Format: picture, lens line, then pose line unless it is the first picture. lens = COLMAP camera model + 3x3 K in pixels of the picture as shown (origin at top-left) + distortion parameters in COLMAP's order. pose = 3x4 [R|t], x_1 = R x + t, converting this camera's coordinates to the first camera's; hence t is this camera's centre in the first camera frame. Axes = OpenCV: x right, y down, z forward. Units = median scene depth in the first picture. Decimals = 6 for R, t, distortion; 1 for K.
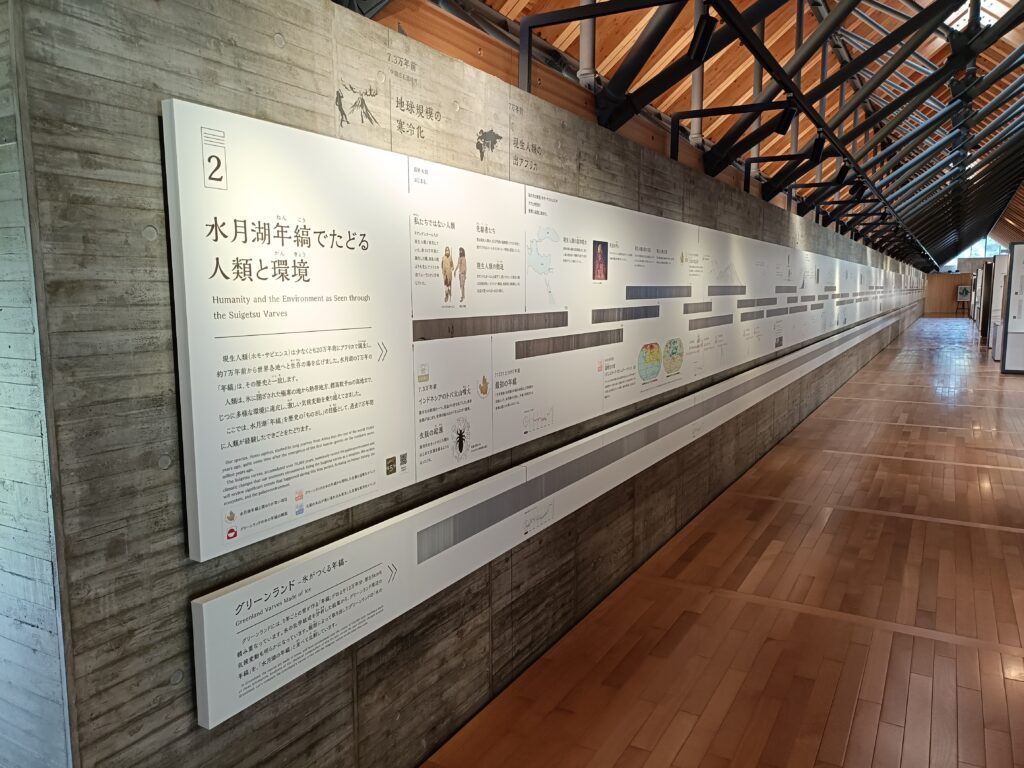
lens RADIAL K [[756.0, 0, 505.8], [0, 756.0, 378.2], [0, 0, 1]] dist [0.033487, -0.026243]
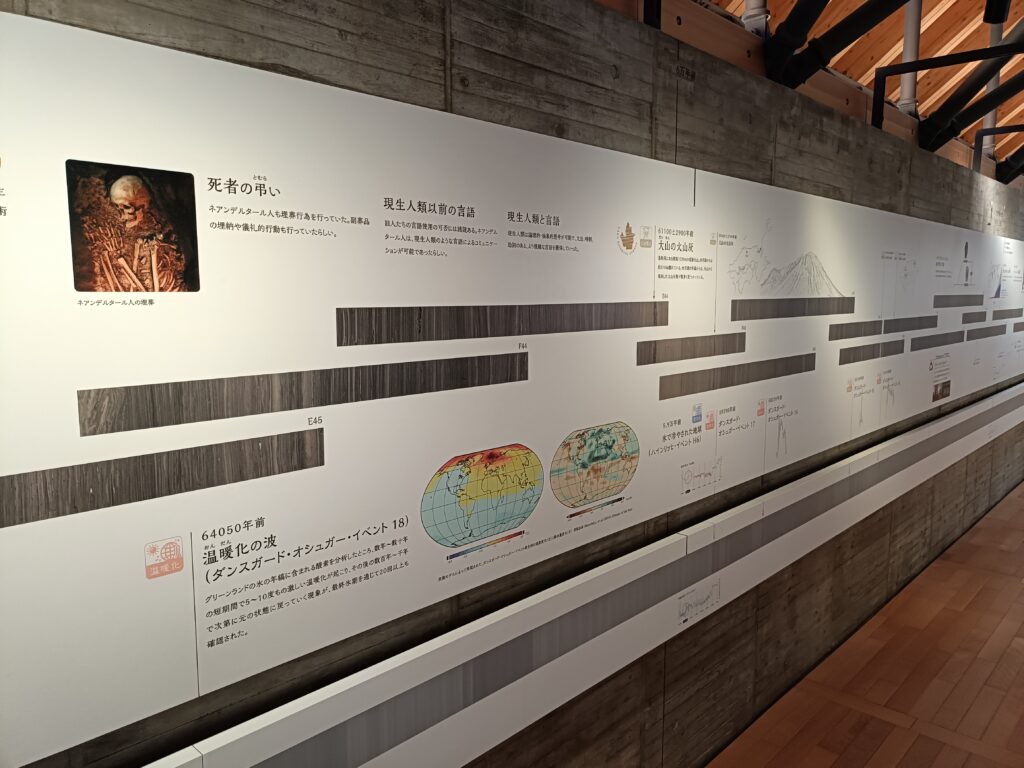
lens RADIAL K [[756.0, 0, 522.6], [0, 756.0, 387.9], [0, 0, 1]] dist [0.033487, -0.026243]
pose [[0.976465, 0.025123, -0.214208, 0.370685], [-0.023703, 0.999677, 0.009198, -0.103695], [0.214370, -0.003904, 0.976745, 0.777574]]
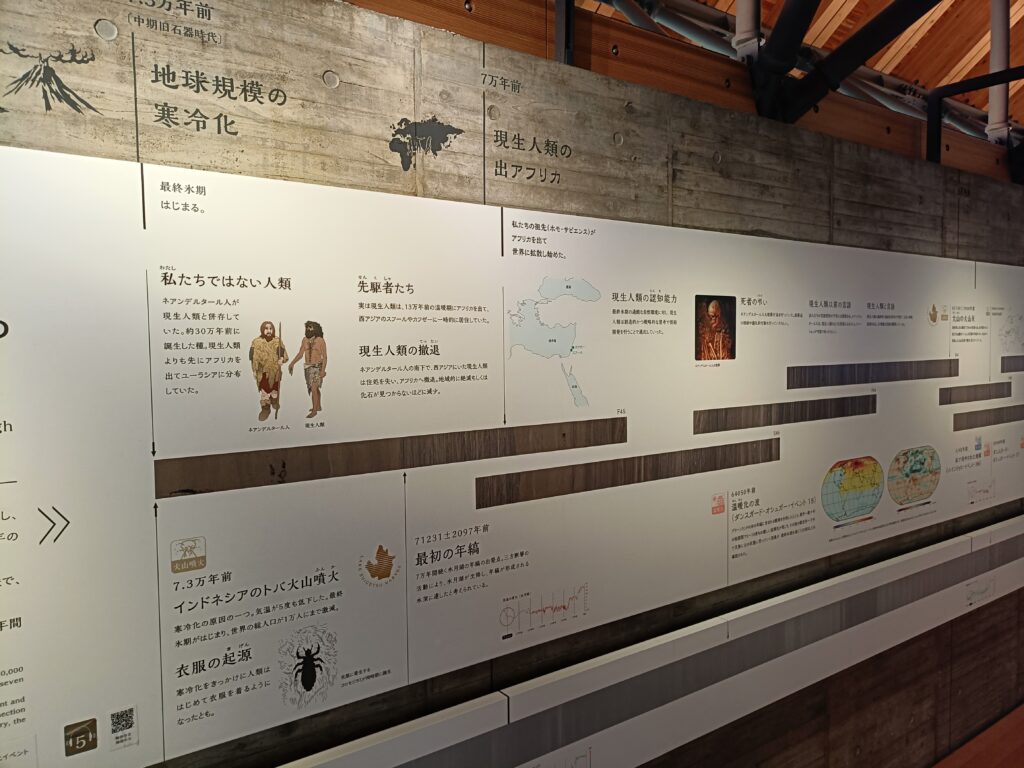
lens RADIAL K [[756.0, 0, 510.6], [0, 756.0, 381.8], [0, 0, 1]] dist [0.033487, -0.026243]
pose [[0.915824, 0.010909, -0.401431, 0.230957], [-0.037075, 0.997658, -0.057472, -0.077732], [0.399864, 0.067517, 0.914084, 0.421128]]
